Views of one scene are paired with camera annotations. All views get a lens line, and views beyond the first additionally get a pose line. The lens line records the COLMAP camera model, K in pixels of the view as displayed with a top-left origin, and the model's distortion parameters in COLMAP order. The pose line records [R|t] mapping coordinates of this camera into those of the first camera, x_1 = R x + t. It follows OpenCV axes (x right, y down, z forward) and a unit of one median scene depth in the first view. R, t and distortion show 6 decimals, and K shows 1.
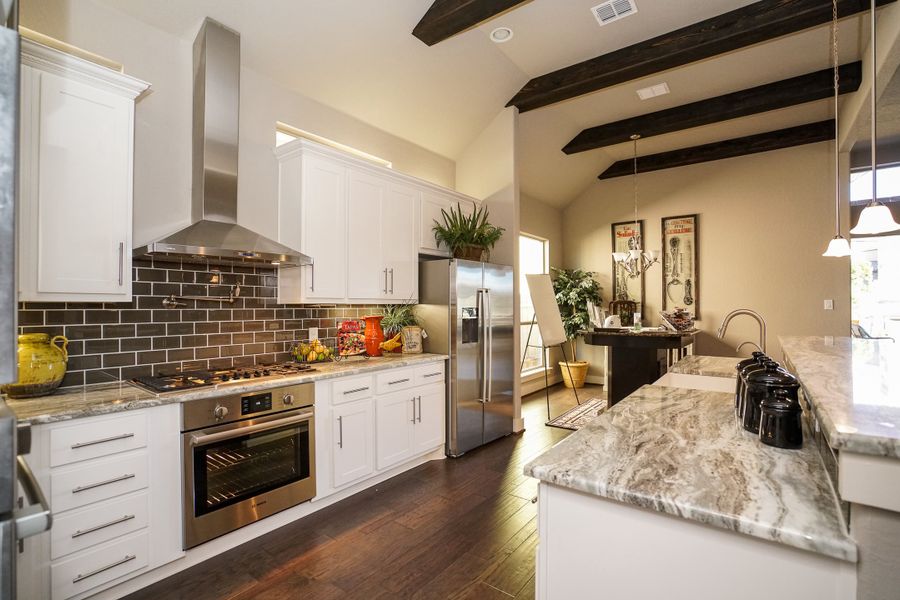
lens RADIAL K [[418.4, 0, 448.9], [0, 418.4, 300.6], [0, 0, 1]] dist [-0.000061, 0.000028]
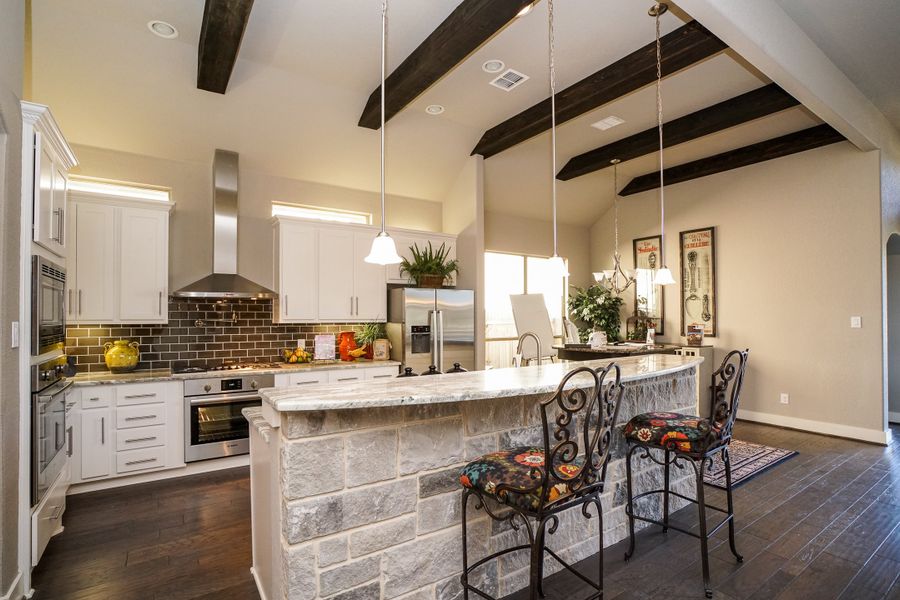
lens RADIAL K [[418.4, 0, 442.8], [0, 418.4, 313.9], [0, 0, 1]] dist [-0.000061, 0.000028]
pose [[0.948717, -0.003151, -0.316110, 0.428279], [0.004668, 0.999981, 0.004043, -0.018741], [0.316091, -0.005311, 0.948714, -0.151904]]
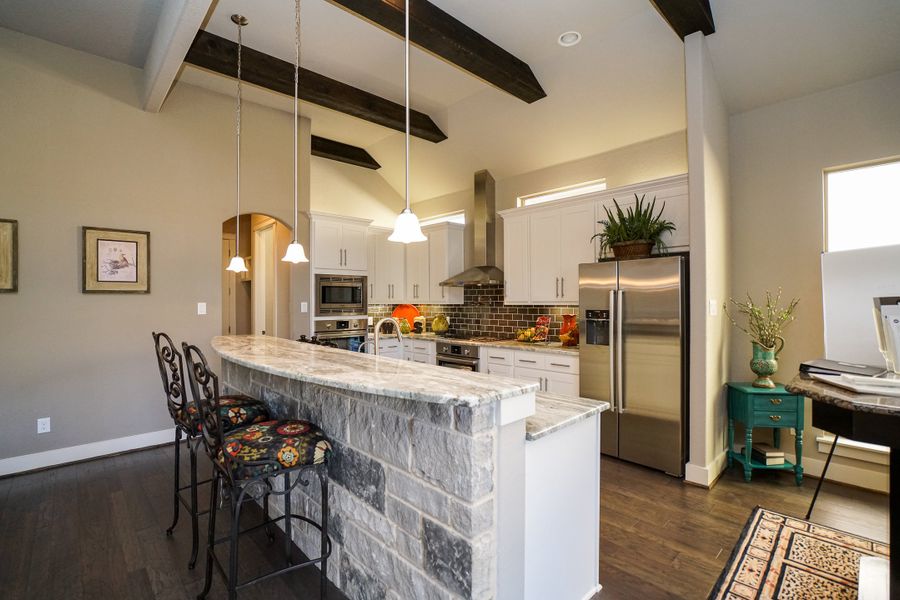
lens RADIAL K [[418.4, 0, 455.3], [0, 418.4, 300.2], [0, 0, 1]] dist [-0.000061, 0.000028]
pose [[-0.120845, -0.004215, -0.992662, 0.876518], [0.012433, 0.999906, -0.005759, -0.002443], [0.992593, -0.013038, -0.120781, 0.636472]]
